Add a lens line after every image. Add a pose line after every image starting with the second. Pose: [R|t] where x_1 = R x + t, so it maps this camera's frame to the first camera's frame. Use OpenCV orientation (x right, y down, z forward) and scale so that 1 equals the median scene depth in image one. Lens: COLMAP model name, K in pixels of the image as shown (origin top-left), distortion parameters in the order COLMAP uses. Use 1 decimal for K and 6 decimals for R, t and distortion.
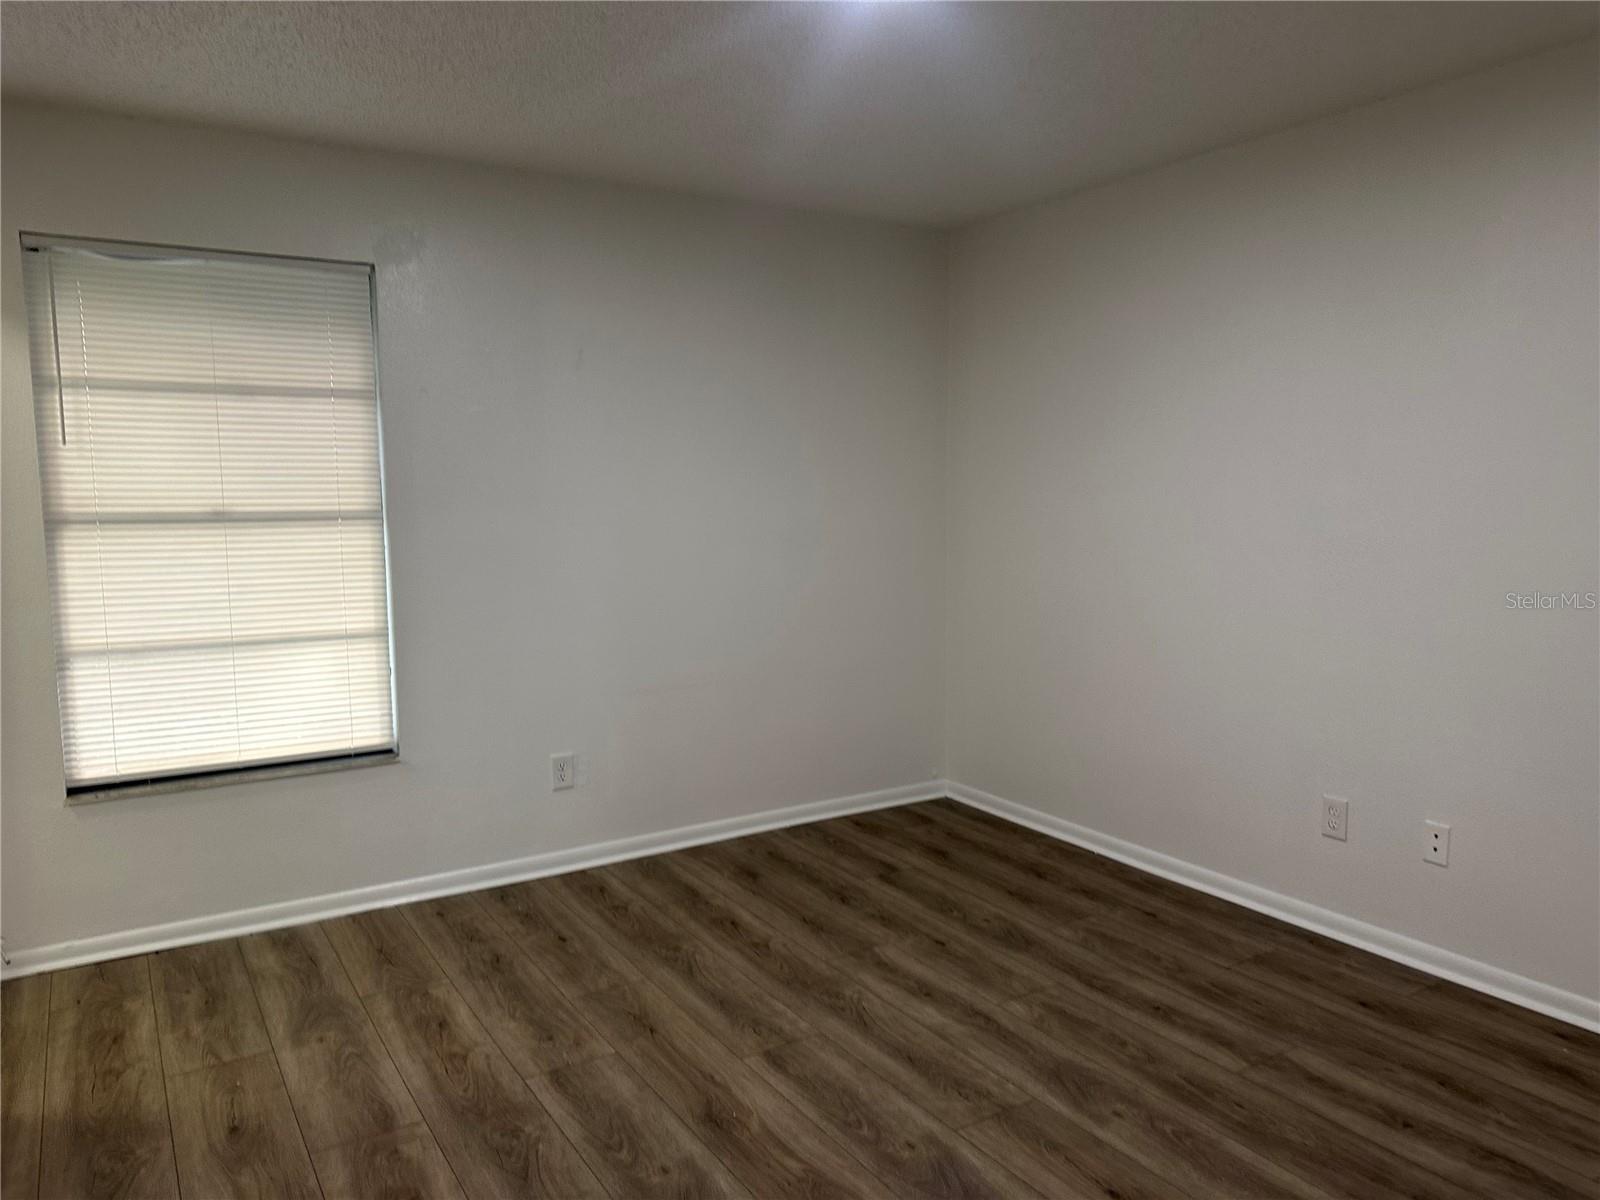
lens RADIAL K [[1123.4, 0, 800.0], [0, 1123.4, 600.0], [0, 0, 1]] dist [-0.004424, -0.000220]
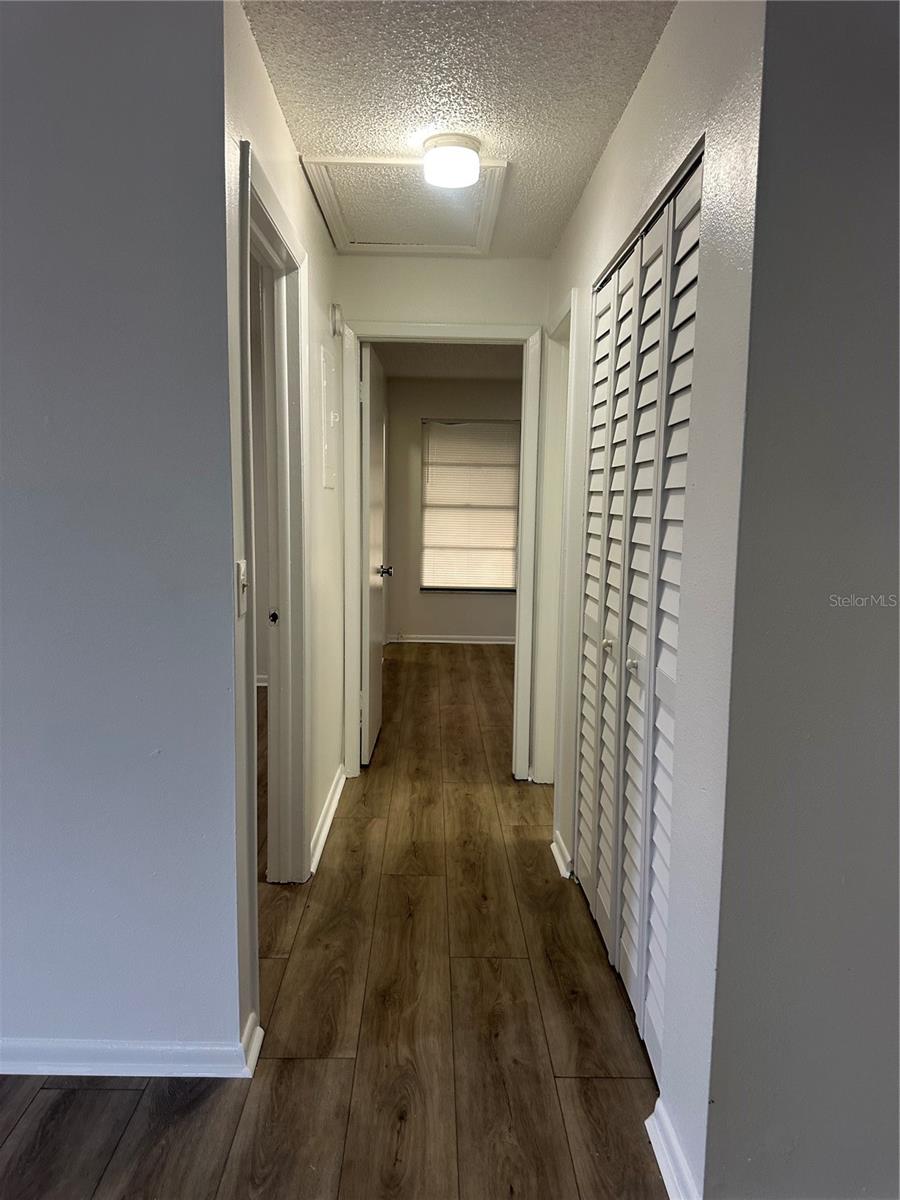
lens RADIAL K [[842.6, 0, 450.0], [0, 842.6, 600.0], [0, 0, 1]] dist [-0.004424, -0.000220]
pose [[0.854538, 0.082509, -0.512794, 0.673257], [-0.079622, 0.996442, 0.027642, 0.126873], [0.513250, 0.017208, 0.858067, -1.046824]]
